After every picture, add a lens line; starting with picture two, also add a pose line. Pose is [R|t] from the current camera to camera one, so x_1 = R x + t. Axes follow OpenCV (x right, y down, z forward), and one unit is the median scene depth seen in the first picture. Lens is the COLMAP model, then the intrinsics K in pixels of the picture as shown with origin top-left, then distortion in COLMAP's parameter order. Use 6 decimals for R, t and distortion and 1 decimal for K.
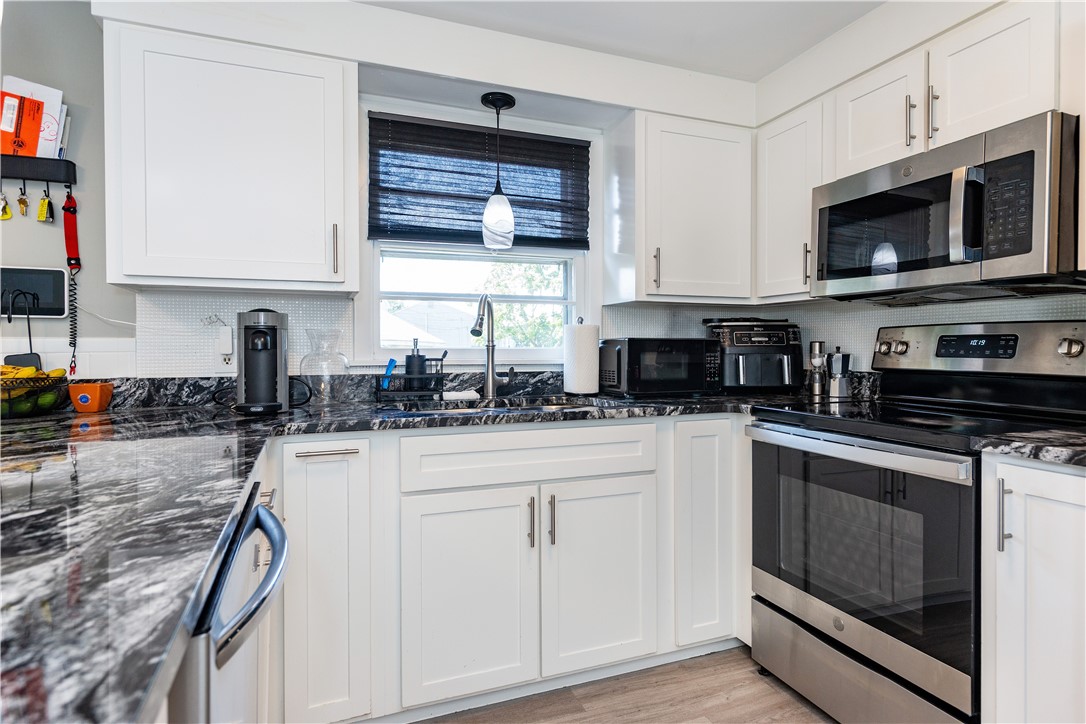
lens RADIAL K [[584.8, 0, 543.5], [0, 584.8, 353.9], [0, 0, 1]] dist [-0.006245, -0.000853]
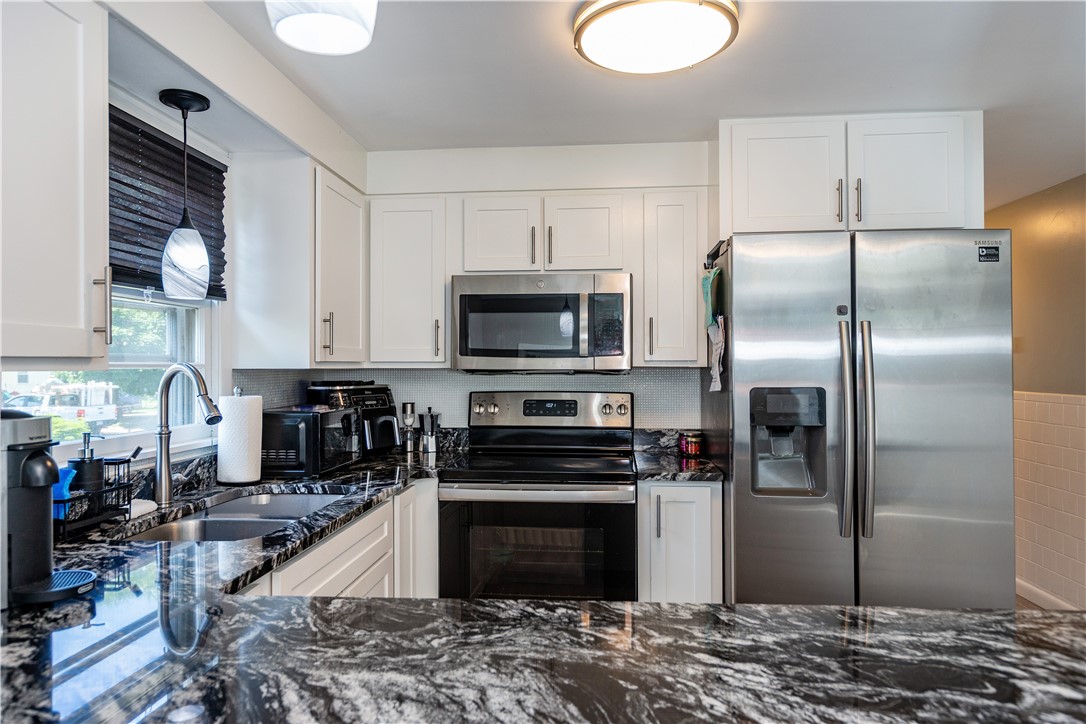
lens RADIAL K [[709.5, 0, 542.2], [0, 709.5, 365.0], [0, 0, 1]] dist [0.006171, 0.002996]
pose [[0.445836, 0.002448, 0.895111, -0.694071], [0.013918, 0.999856, -0.009667, -0.086003], [-0.895006, 0.016768, 0.445738, 0.205188]]
